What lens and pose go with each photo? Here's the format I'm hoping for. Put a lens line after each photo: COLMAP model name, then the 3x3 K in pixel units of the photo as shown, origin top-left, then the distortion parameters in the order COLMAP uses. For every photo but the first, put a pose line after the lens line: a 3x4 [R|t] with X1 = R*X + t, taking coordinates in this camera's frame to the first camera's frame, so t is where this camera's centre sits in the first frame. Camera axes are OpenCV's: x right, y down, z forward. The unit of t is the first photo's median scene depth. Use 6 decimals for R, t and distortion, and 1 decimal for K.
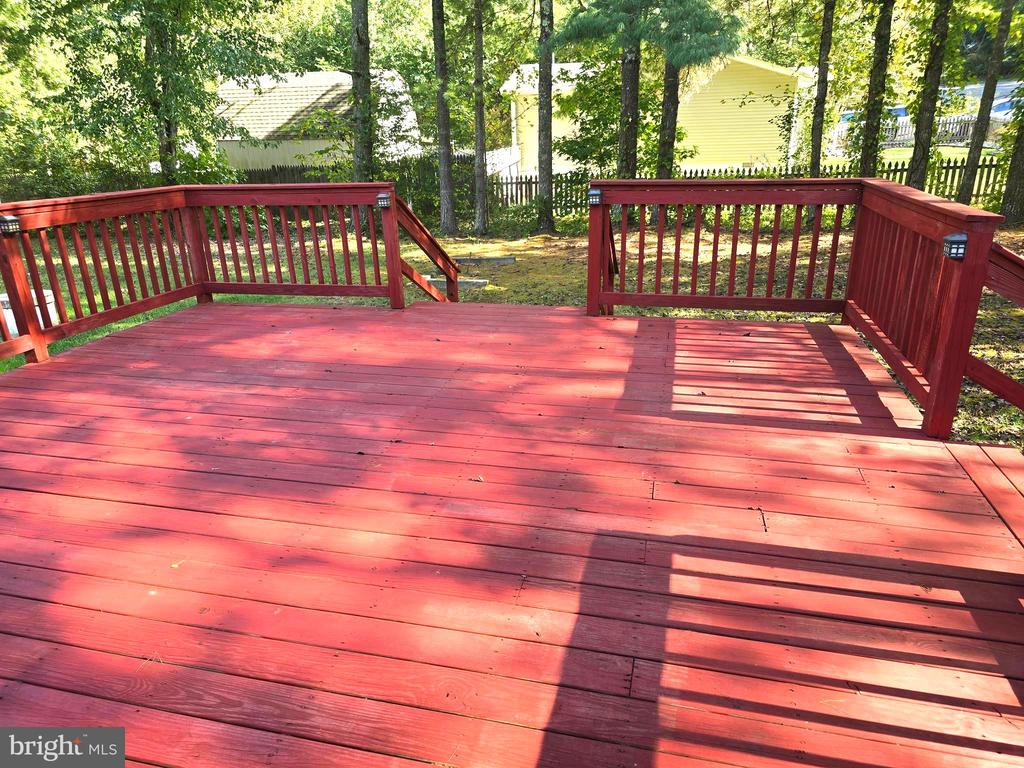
lens RADIAL K [[682.5, 0, 512.7], [0, 682.5, 382.1], [0, 0, 1]] dist [0.075811, -0.064158]
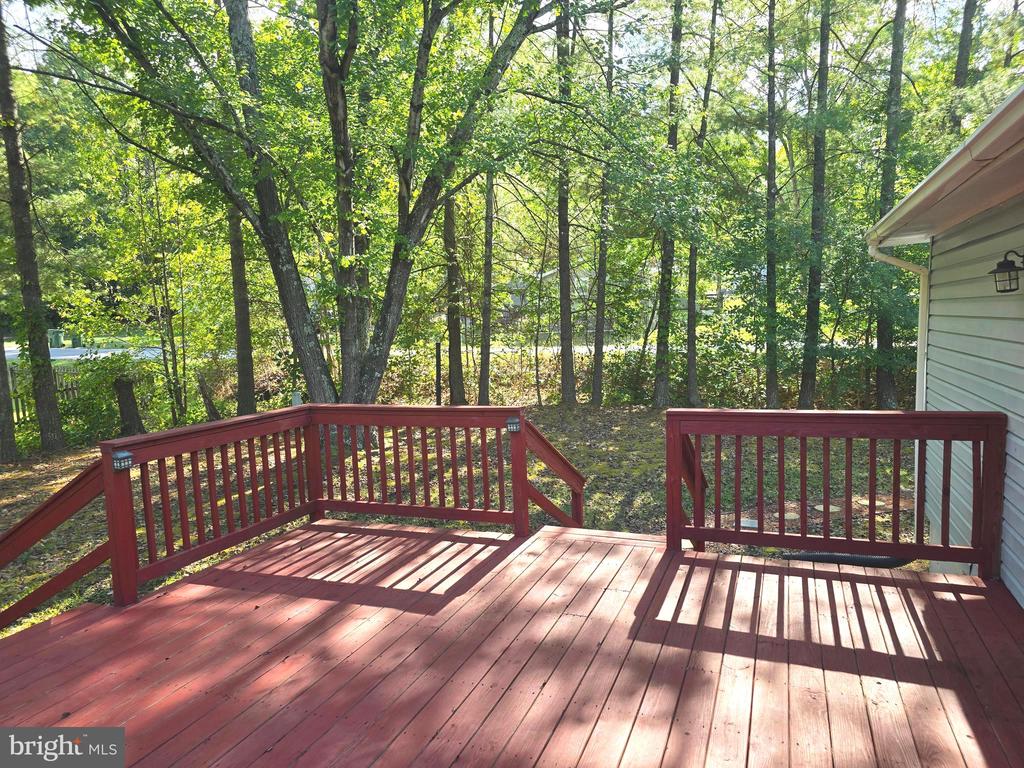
lens RADIAL K [[682.5, 0, 514.6], [0, 682.5, 385.0], [0, 0, 1]] dist [0.075811, -0.064158]
pose [[0.115673, -0.065651, 0.991115, -0.767880], [0.375158, 0.926794, 0.017606, -0.227735], [-0.919715, 0.369788, 0.131834, 0.516466]]
